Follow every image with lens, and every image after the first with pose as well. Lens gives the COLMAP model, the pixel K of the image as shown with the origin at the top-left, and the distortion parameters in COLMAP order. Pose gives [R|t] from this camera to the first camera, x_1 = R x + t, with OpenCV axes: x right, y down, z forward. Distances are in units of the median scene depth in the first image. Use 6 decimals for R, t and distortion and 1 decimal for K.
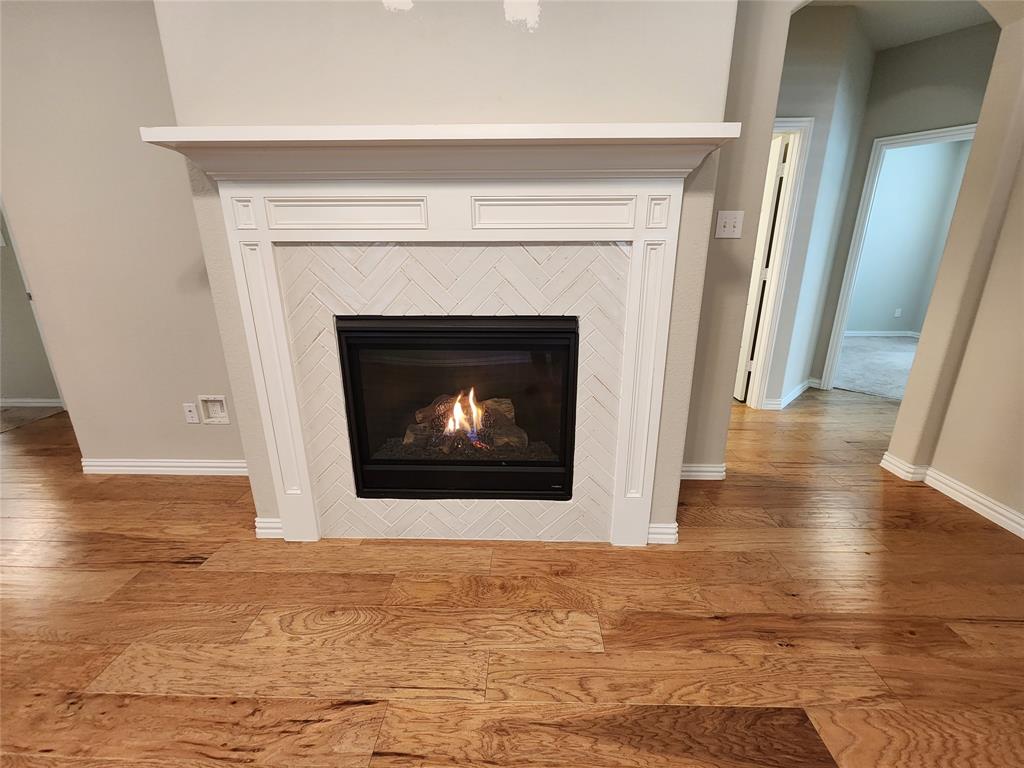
lens RADIAL K [[423.5, 0, 519.2], [0, 423.5, 382.9], [0, 0, 1]] dist [0.005397, -0.003322]
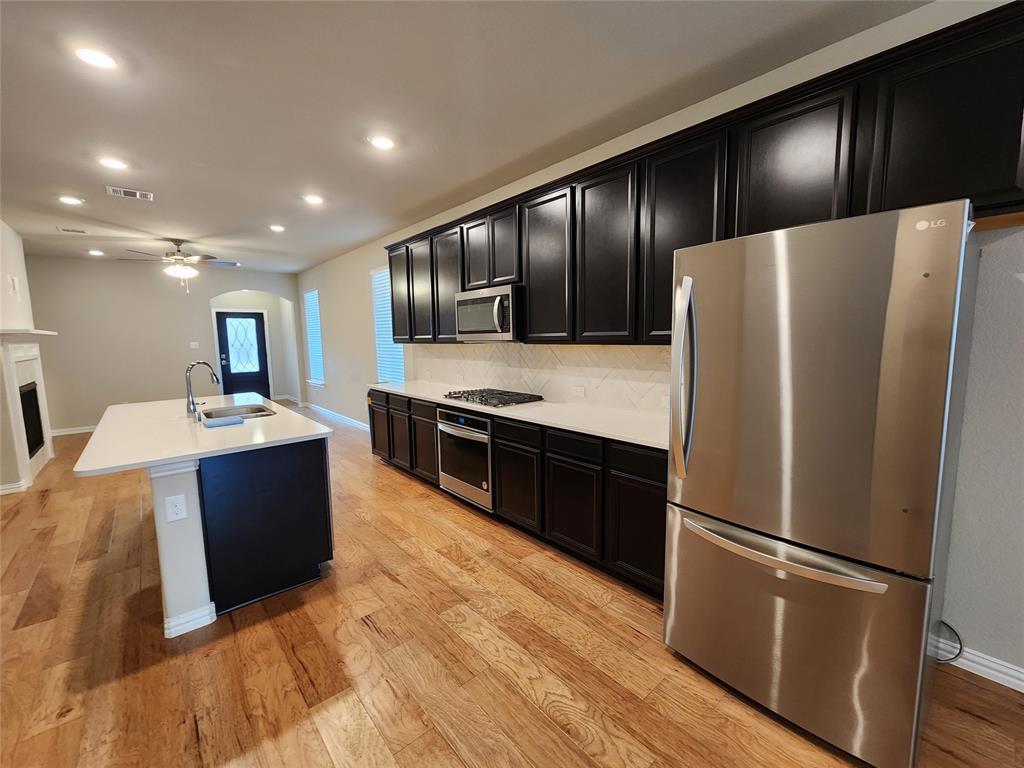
lens RADIAL K [[423.5, 0, 519.2], [0, 423.5, 382.9], [0, 0, 1]] dist [0.005397, -0.003322]
pose [[-0.677474, -0.068276, 0.732371, -4.291787], [0.226832, 0.927762, 0.296320, -0.241422], [-0.699697, 0.366874, -0.613047, 0.379135]]
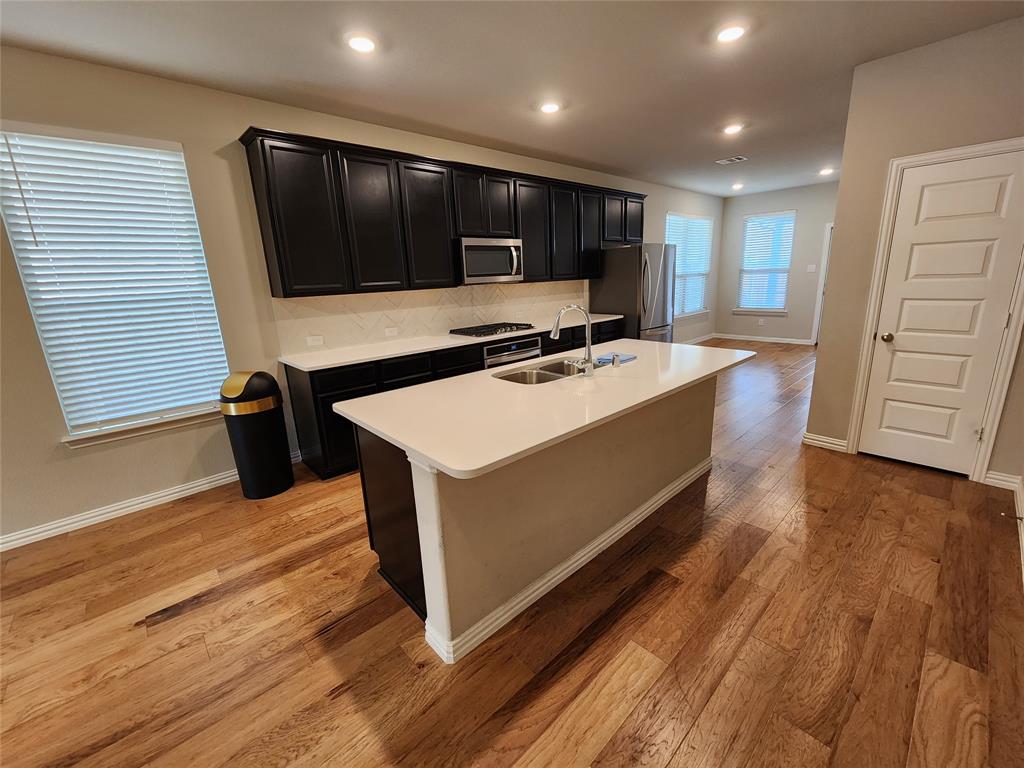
lens RADIAL K [[423.5, 0, 519.2], [0, 423.5, 382.9], [0, 0, 1]] dist [0.005397, -0.003322]
pose [[-0.712698, 0.201916, -0.671782, -1.044591], [-0.160213, 0.885509, 0.436127, -0.440436], [0.682930, 0.418455, -0.598751, 0.983064]]
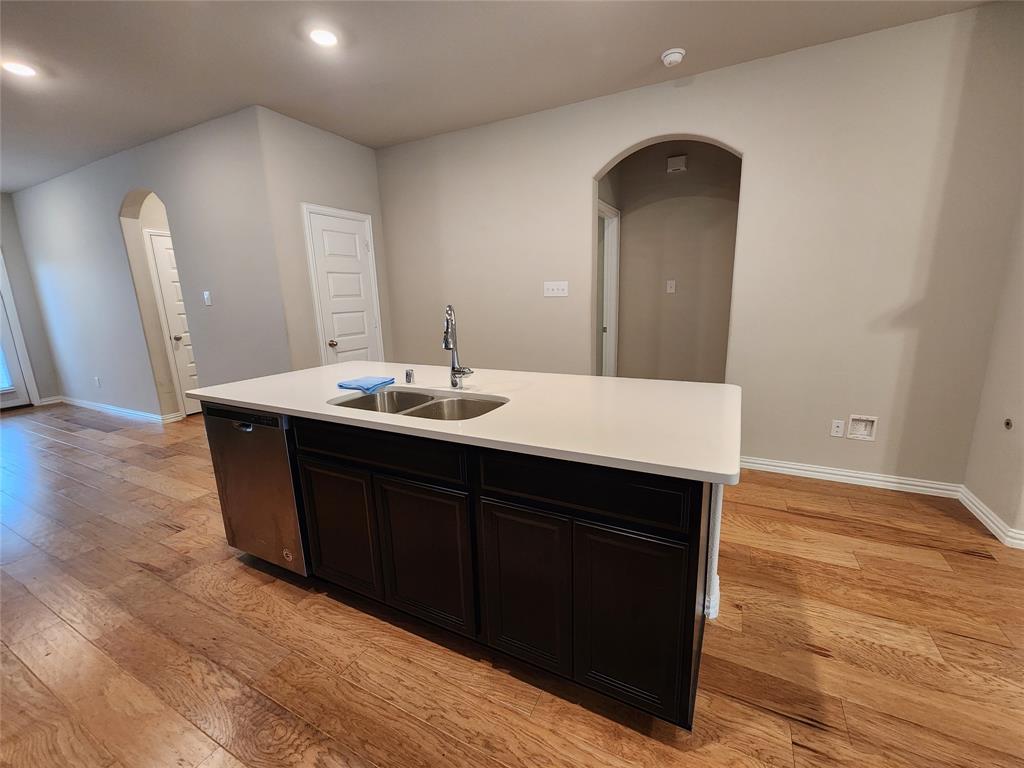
lens RADIAL K [[423.5, 0, 519.2], [0, 423.5, 382.9], [0, 0, 1]] dist [0.005397, -0.003322]
pose [[0.899203, 0.070104, -0.431879, -1.469805], [-0.102761, 0.993308, -0.052719, 0.136111], [0.425293, 0.091786, 0.900389, -0.679748]]
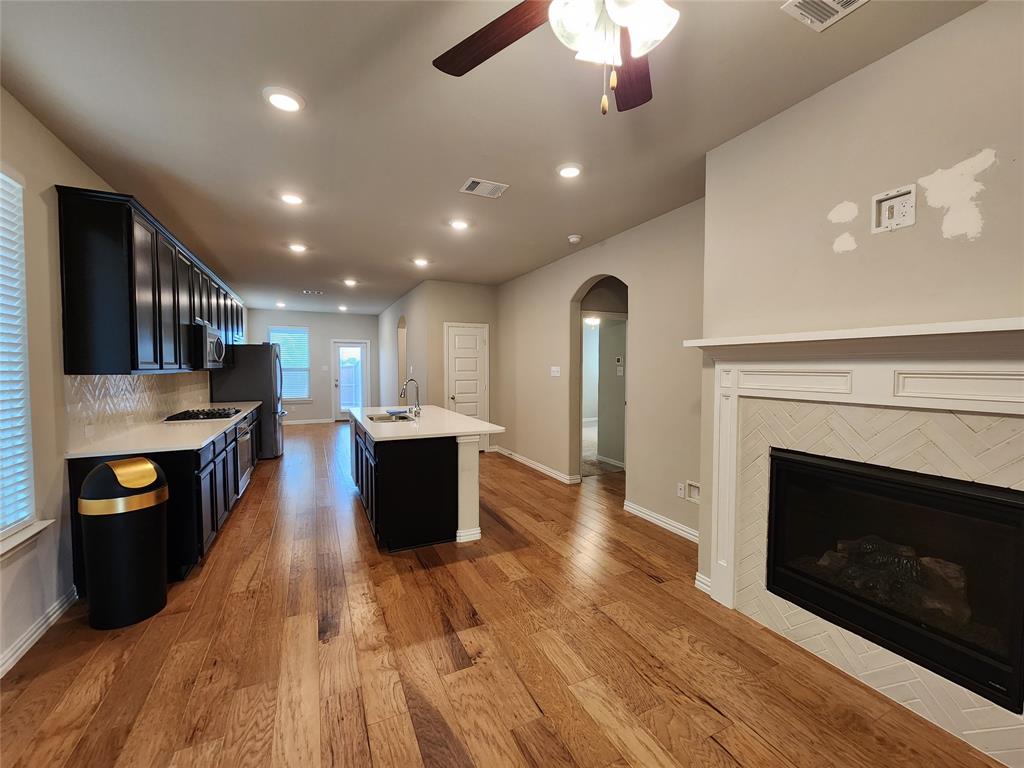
lens RADIAL K [[423.5, 0, 519.2], [0, 423.5, 382.9], [0, 0, 1]] dist [0.005397, -0.003322]
pose [[0.458128, 0.038437, -0.888055, 0.399365], [-0.255931, 0.962461, -0.090372, -0.019357], [0.851245, 0.268683, 0.450768, -0.378764]]
